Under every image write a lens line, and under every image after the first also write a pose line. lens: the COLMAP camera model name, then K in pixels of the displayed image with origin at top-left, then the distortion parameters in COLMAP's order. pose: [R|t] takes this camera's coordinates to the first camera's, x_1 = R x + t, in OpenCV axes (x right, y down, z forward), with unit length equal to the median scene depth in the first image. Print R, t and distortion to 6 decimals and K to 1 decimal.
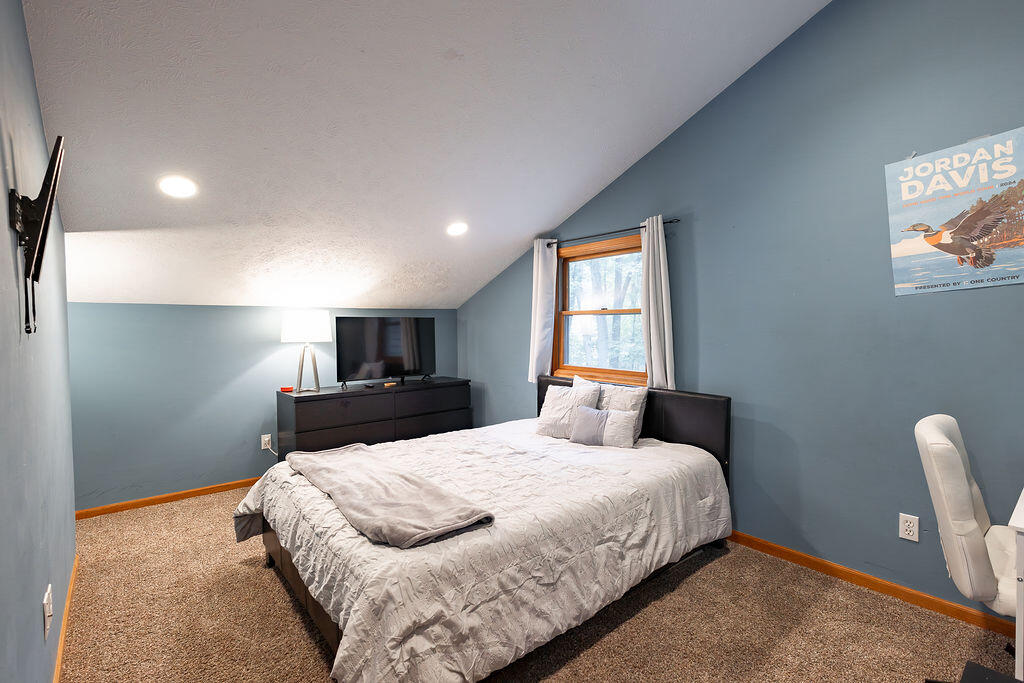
lens RADIAL K [[475.3, 0, 512.0], [0, 475.3, 341.5], [0, 0, 1]] dist [0.001613, 0.000150]
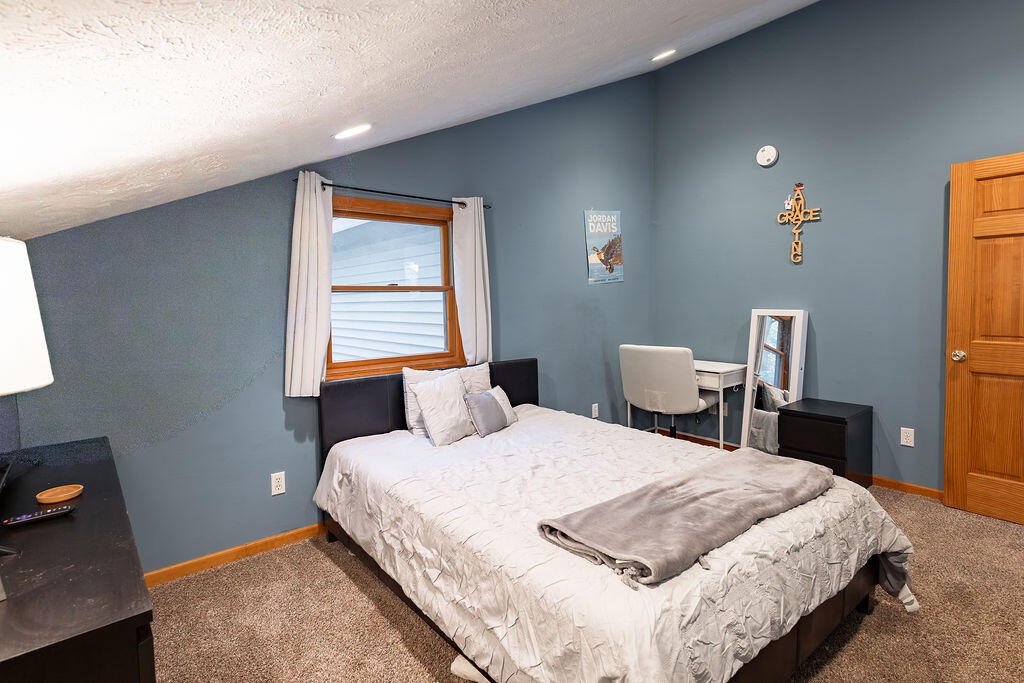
lens RADIAL K [[475.3, 0, 512.0], [0, 475.3, 341.5], [0, 0, 1]] dist [0.001613, 0.000150]
pose [[0.020258, -0.076015, 0.996901, -1.048244], [0.061032, 0.995340, 0.074656, -0.035308], [-0.997930, 0.059331, 0.024803, 1.297080]]
